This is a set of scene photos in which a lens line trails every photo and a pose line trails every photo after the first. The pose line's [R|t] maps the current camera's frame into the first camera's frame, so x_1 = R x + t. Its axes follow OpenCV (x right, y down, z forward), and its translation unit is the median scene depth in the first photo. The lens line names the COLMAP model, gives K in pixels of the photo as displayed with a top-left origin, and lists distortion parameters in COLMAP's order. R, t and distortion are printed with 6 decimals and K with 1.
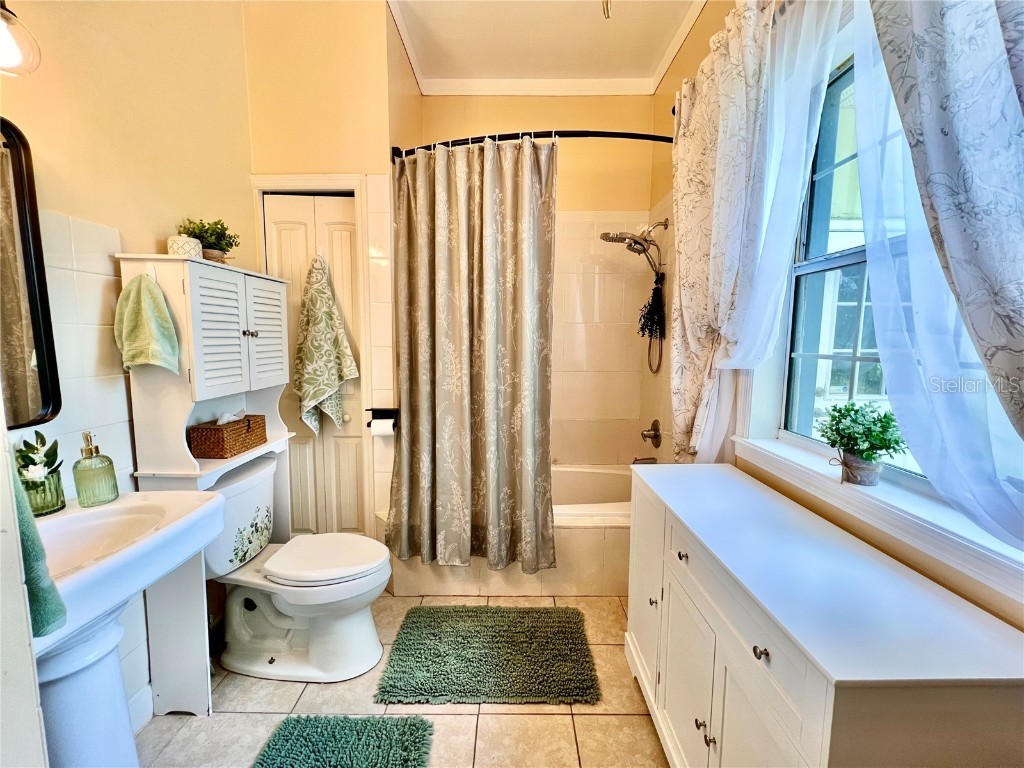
lens RADIAL K [[409.8, 0, 512.0], [0, 409.8, 384.0], [0, 0, 1]] dist [-0.008005, 0.004127]
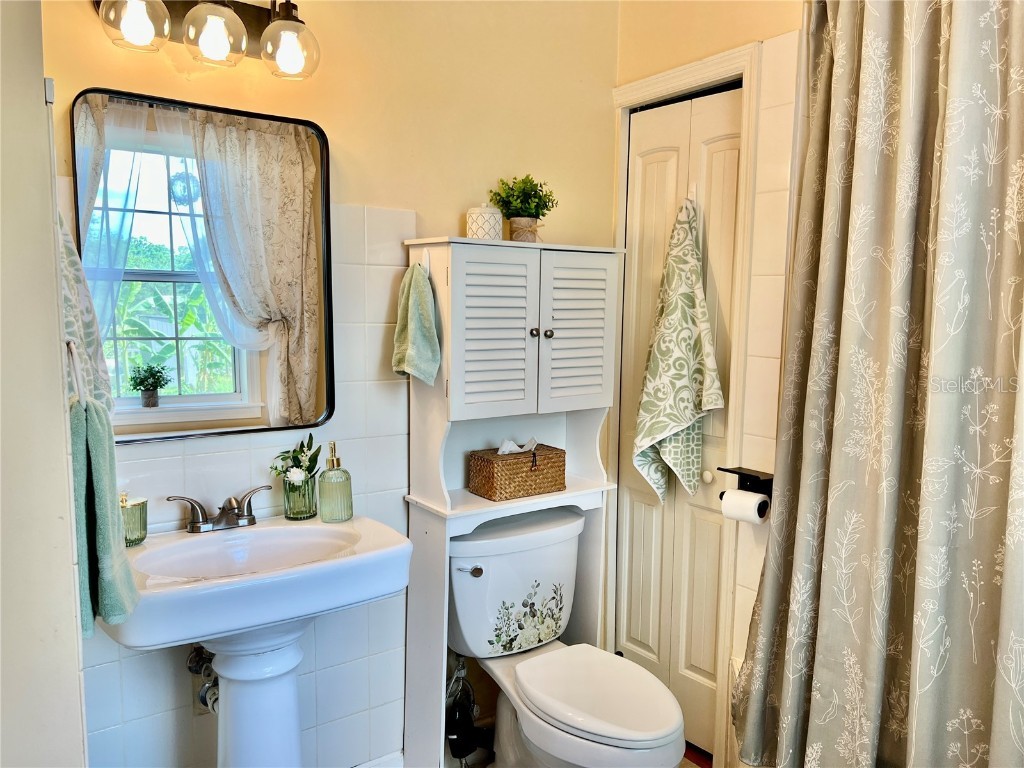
lens RADIAL K [[762.2, 0, 507.0], [0, 762.2, 394.2], [0, 0, 1]] dist [0.077484, -0.103901]
pose [[0.598809, 0.090940, -0.795712, 0.340294], [-0.098437, 0.994356, 0.039565, -0.058261], [0.794819, 0.054636, 0.604382, 0.150411]]
